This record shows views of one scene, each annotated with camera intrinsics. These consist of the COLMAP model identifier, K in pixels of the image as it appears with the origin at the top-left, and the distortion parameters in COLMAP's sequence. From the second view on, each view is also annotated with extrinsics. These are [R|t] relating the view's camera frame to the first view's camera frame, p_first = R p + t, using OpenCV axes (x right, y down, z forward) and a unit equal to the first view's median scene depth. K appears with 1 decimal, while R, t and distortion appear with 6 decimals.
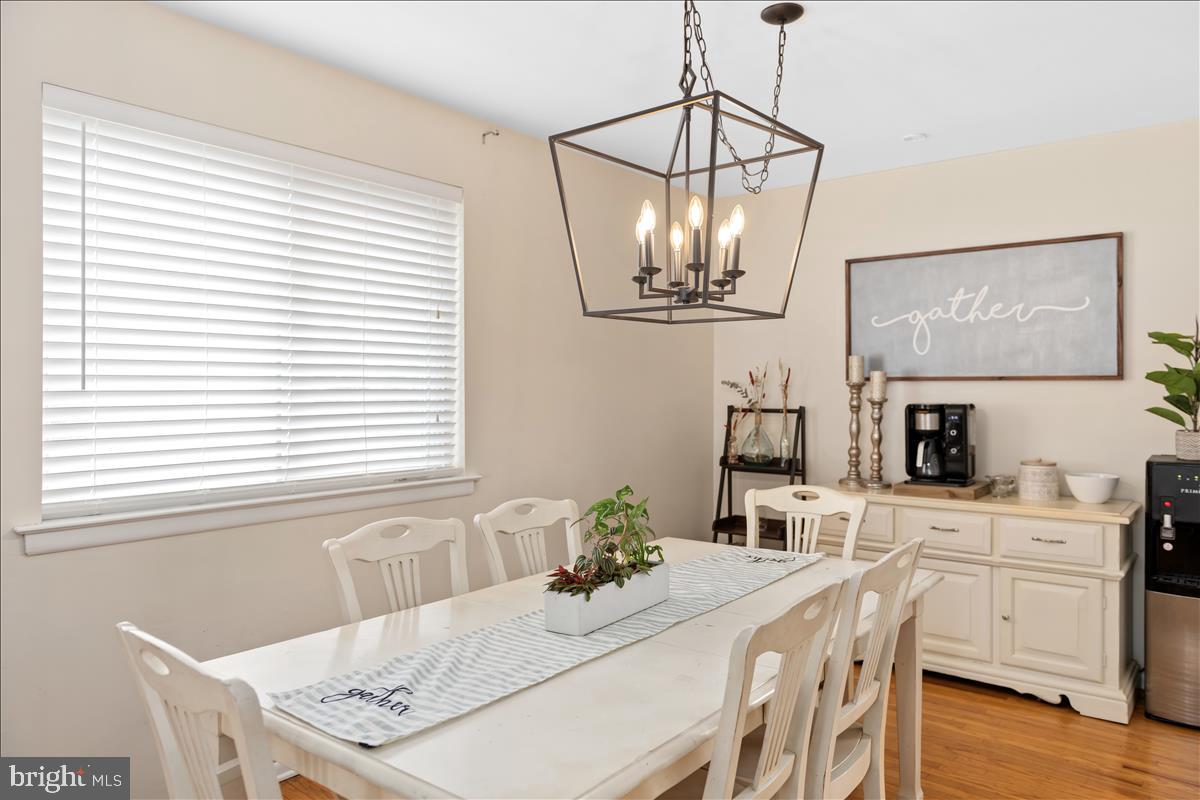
lens RADIAL K [[812.1, 0, 606.3], [0, 812.1, 399.4], [0, 0, 1]] dist [0.004926, -0.004157]
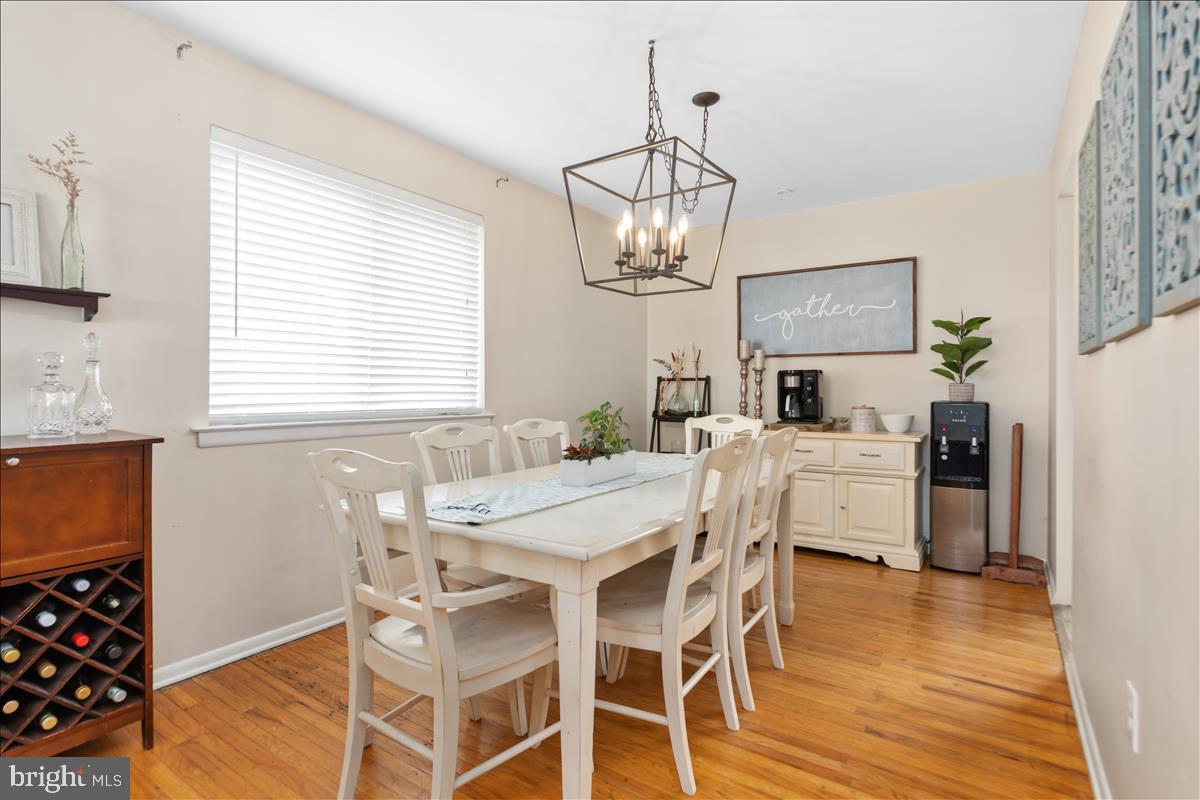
lens RADIAL K [[590.4, 0, 597.6], [0, 590.4, 397.1], [0, 0, 1]] dist [-0.003504, 0.001072]
pose [[0.997272, 0.001562, 0.073792, -0.052687], [-0.001375, 0.999996, -0.002586, 0.070009], [-0.073796, 0.002477, 0.997270, -0.073979]]
